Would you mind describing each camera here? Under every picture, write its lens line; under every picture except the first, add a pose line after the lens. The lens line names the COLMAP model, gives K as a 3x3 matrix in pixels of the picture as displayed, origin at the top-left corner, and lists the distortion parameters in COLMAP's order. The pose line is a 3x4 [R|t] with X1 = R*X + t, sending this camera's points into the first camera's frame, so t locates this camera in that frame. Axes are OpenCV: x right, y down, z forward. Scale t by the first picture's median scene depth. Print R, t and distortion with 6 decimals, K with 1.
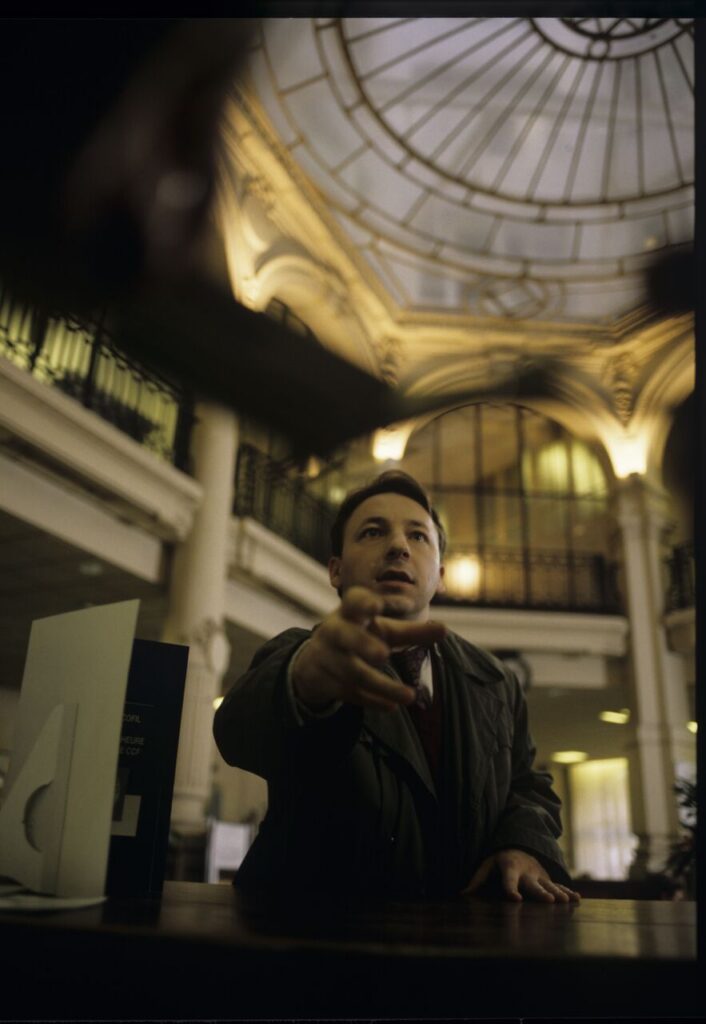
lens RADIAL K [[826.3, 0, 338.7], [0, 826.3, 583.4], [0, 0, 1]] dist [-0.032010, 0.012536]
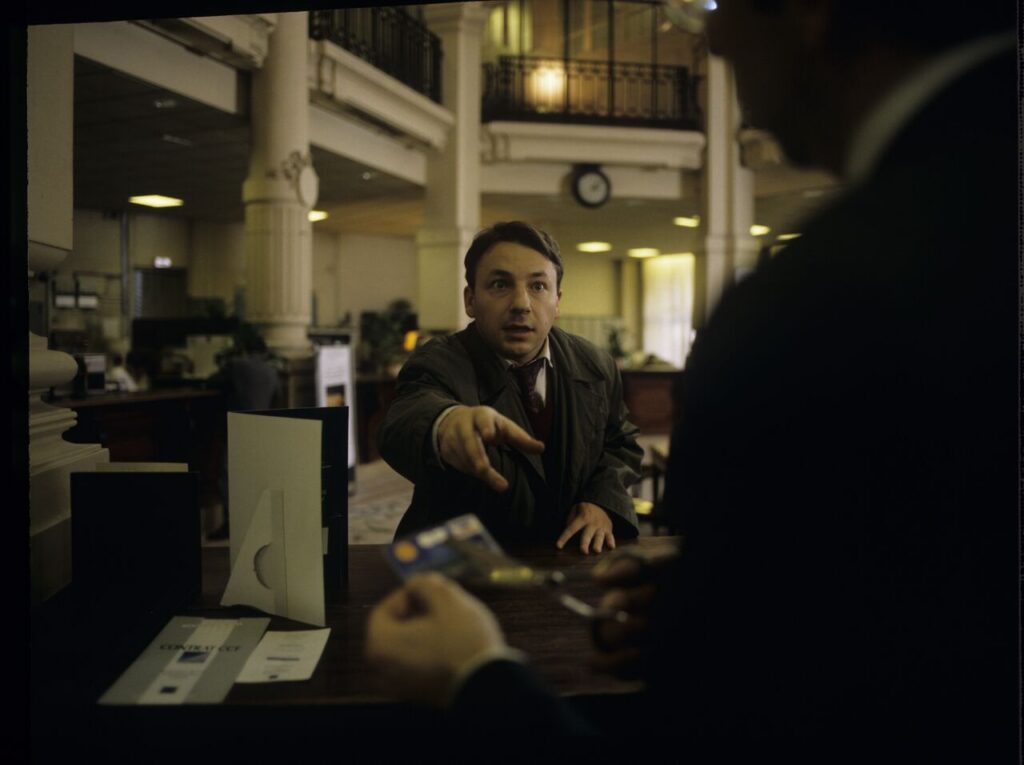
lens RADIAL K [[826.8, 0, 517.5], [0, 826.8, 337.2], [0, 0, 1]] dist [-0.039984, 0.011994]
pose [[0.992385, -0.039667, 0.116610, -0.016959], [-0.003623, 0.936914, 0.349541, -0.094437], [-0.123118, -0.347302, 0.929636, -0.026224]]
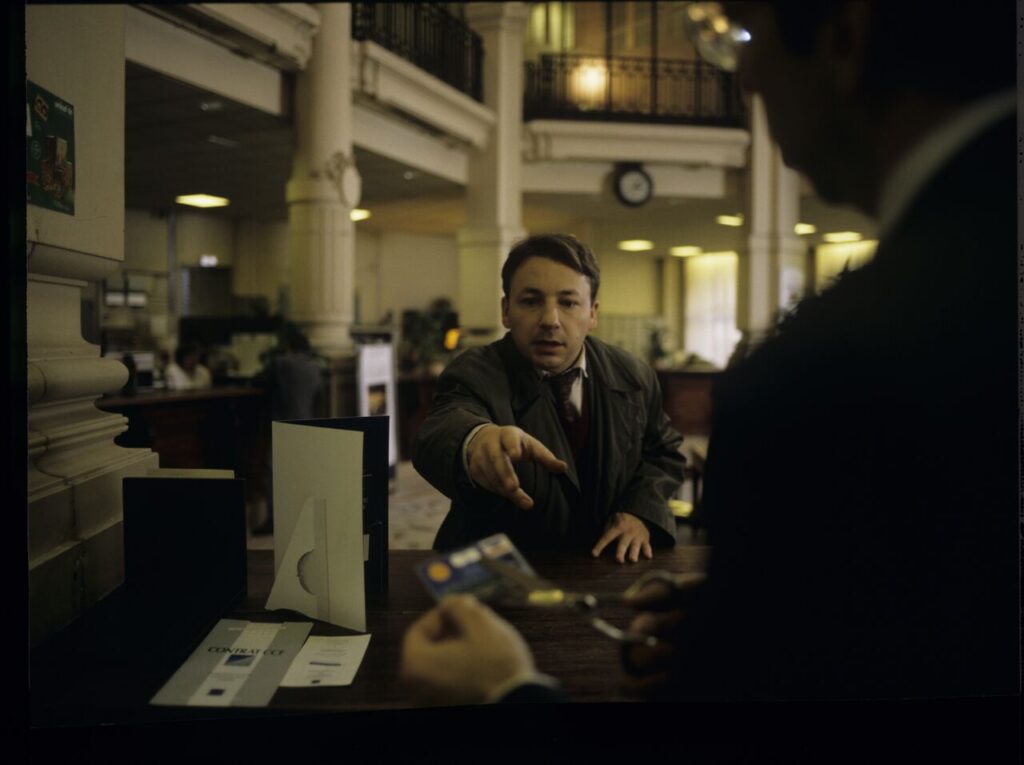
lens RADIAL K [[828.9, 0, 519.4], [0, 828.9, 346.5], [0, 0, 1]] dist [-0.038973, 0.008760]
pose [[0.996984, -0.035413, 0.069054, -0.016120], [0.007835, 0.931196, 0.364435, -0.100552], [-0.077209, -0.362795, 0.928665, -0.028003]]
